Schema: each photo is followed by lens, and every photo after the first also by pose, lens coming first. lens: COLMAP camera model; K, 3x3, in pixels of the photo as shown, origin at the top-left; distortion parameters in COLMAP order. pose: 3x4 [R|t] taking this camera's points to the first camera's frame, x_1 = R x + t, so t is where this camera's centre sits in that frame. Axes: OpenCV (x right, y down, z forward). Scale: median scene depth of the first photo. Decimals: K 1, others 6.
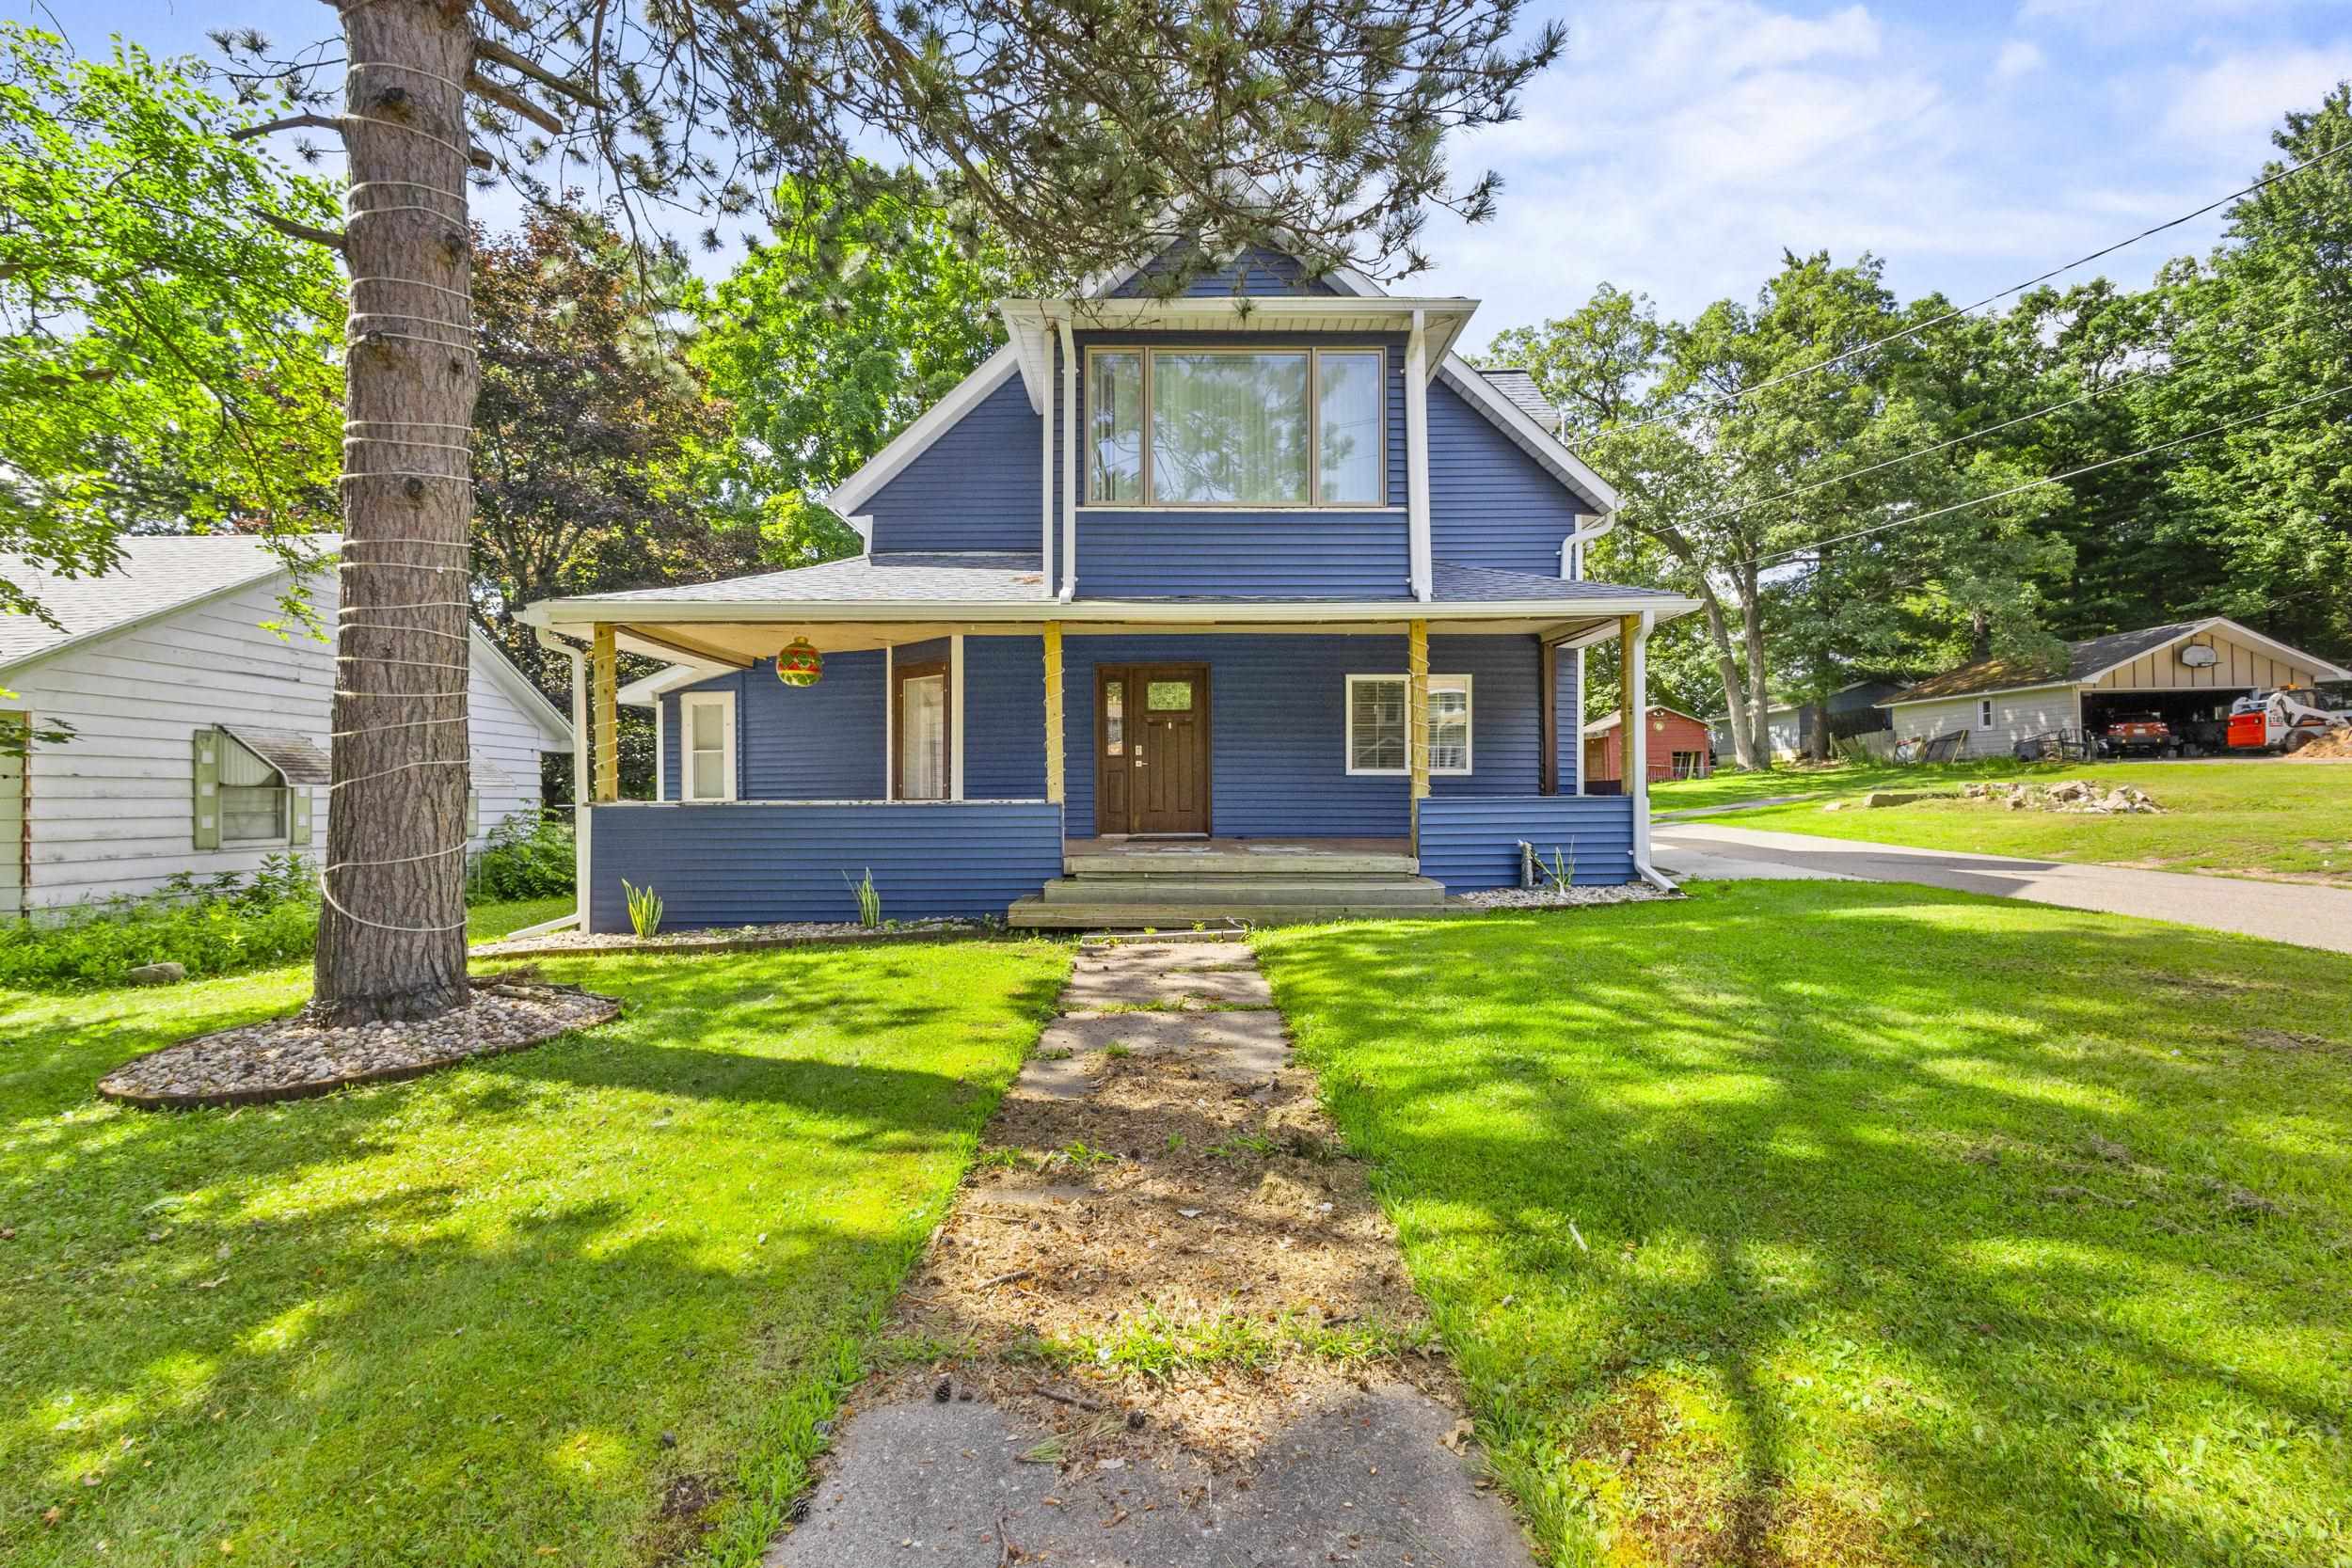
lens RADIAL K [[1080.8, 0, 1177.0], [0, 1080.8, 786.0], [0, 0, 1]] dist [0.005517, -0.000793]
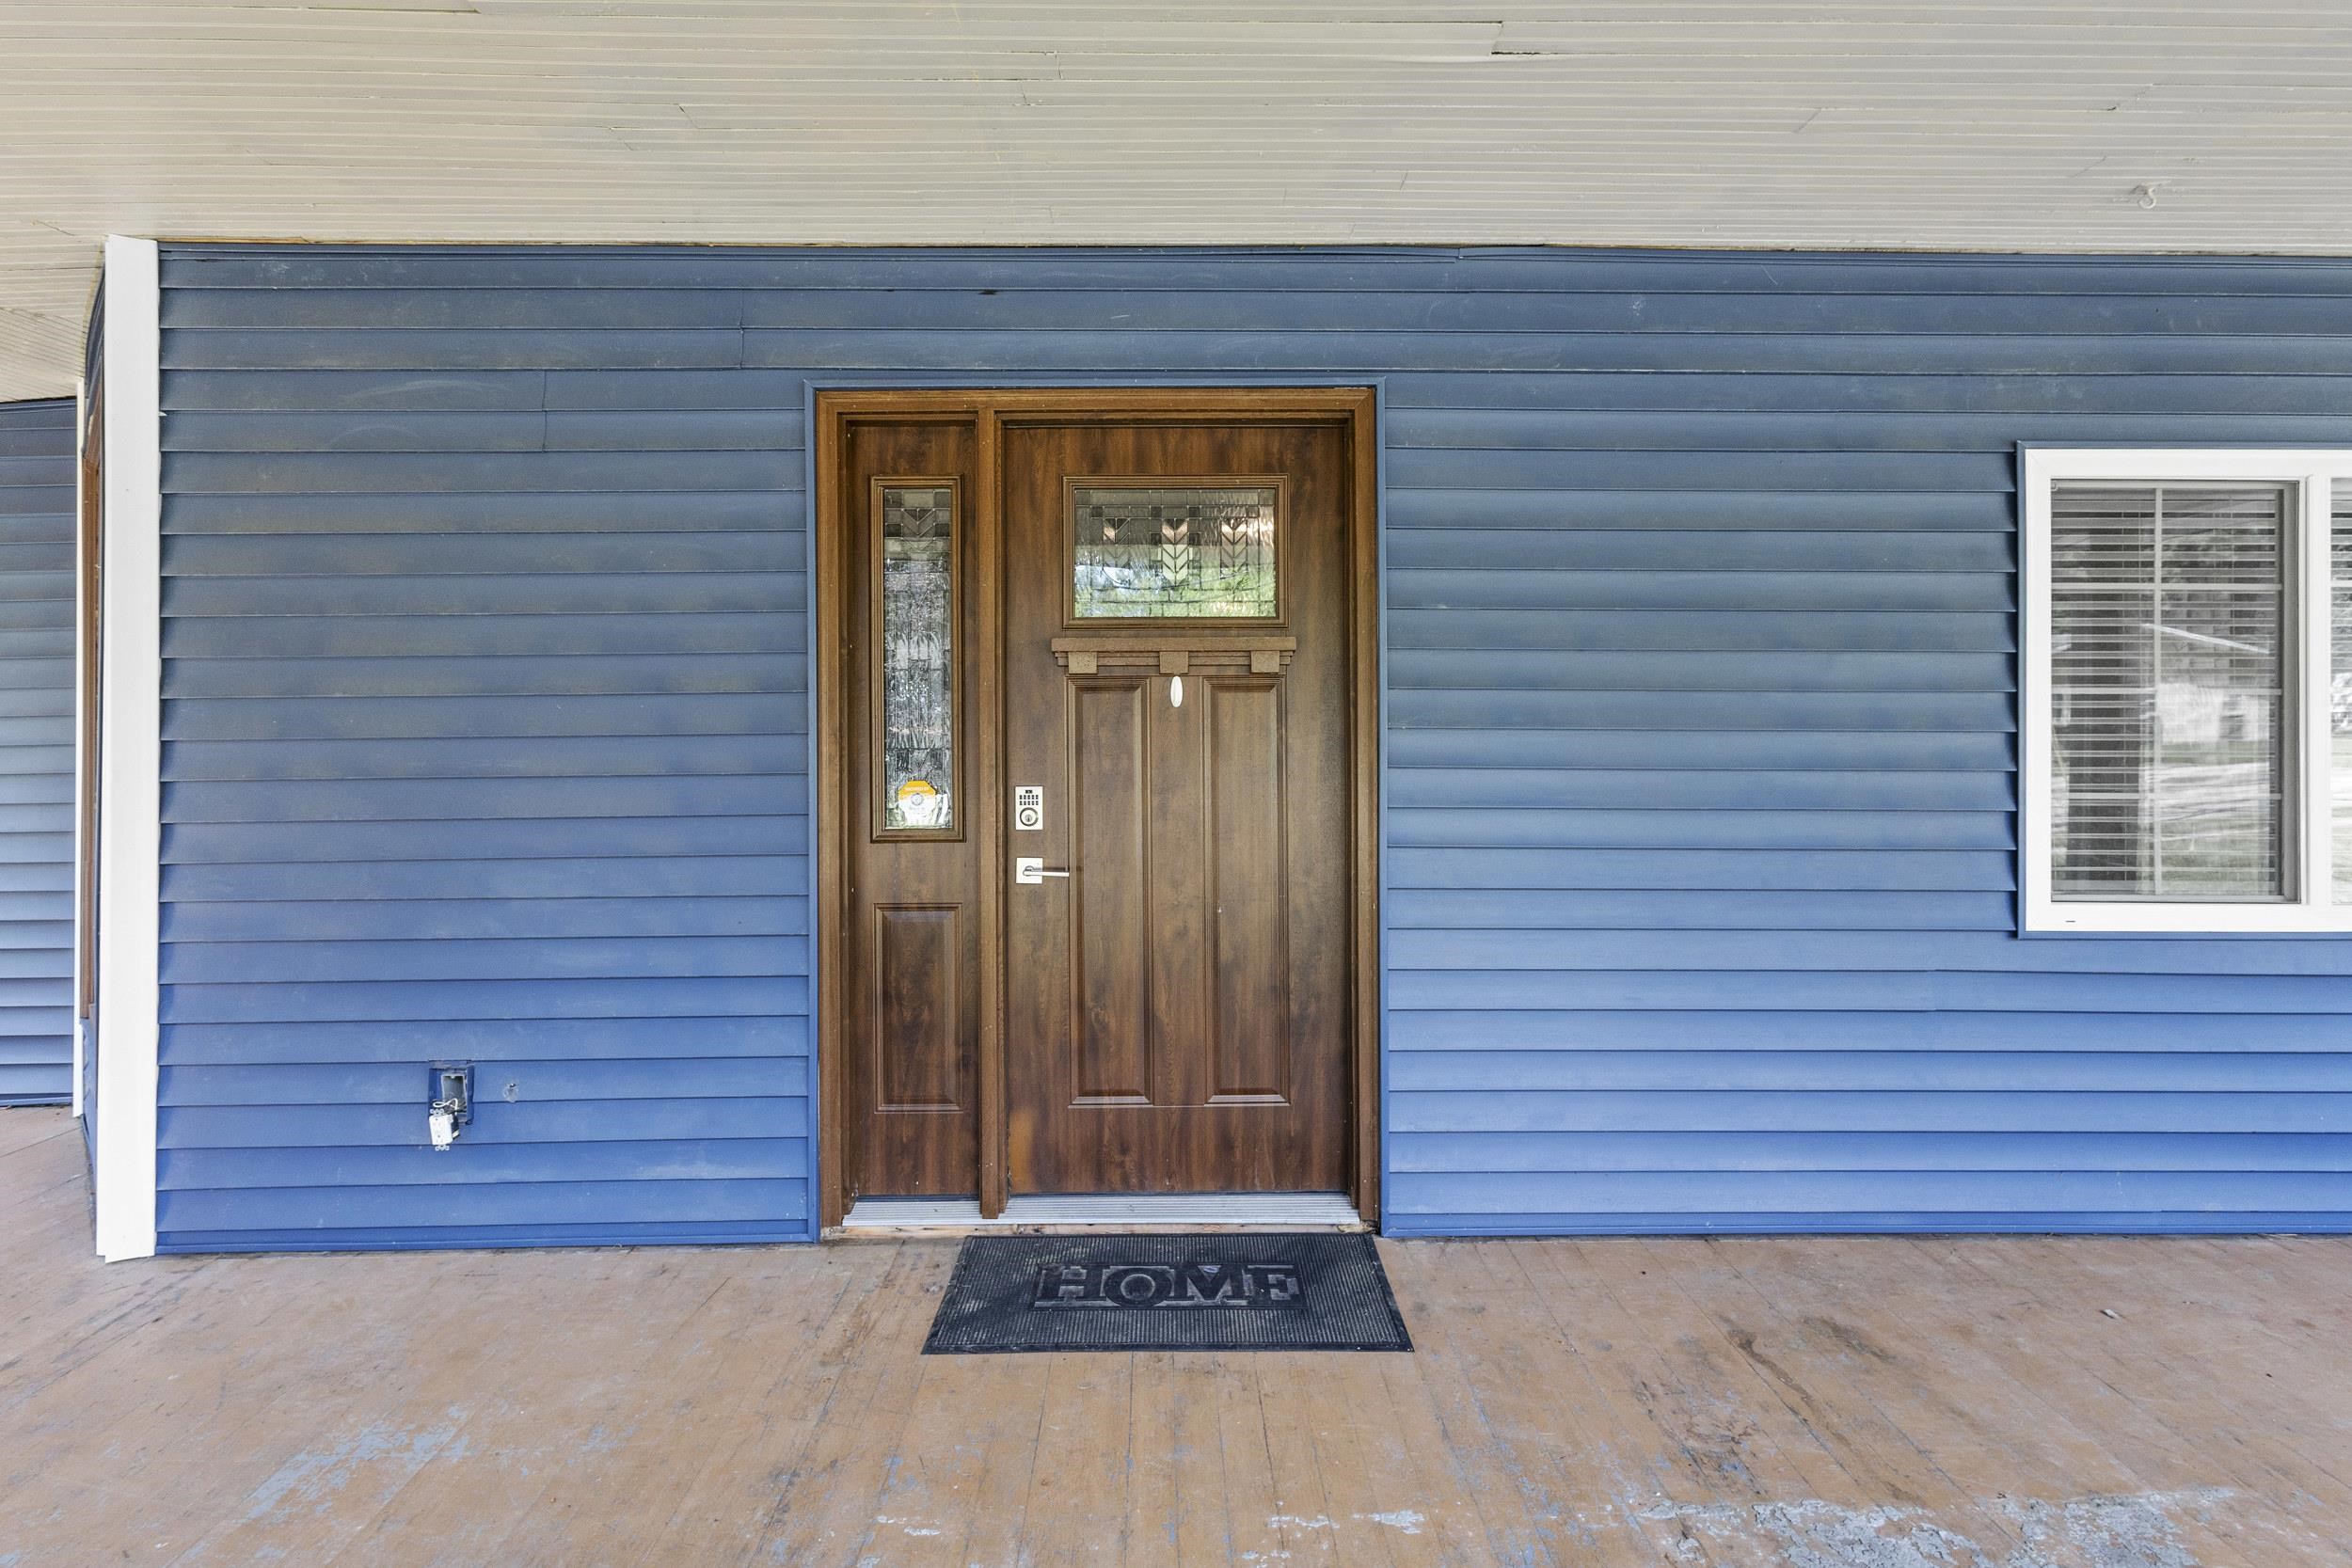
lens RADIAL K [[1080.8, 0, 1175.6], [0, 1080.8, 790.2], [0, 0, 1]] dist [0.005517, -0.000793]
pose [[0.999973, 0.002823, -0.006841, -0.004843], [-0.002825, 0.999996, -0.000341, -0.037005], [0.006840, 0.000360, 0.999977, 0.789991]]
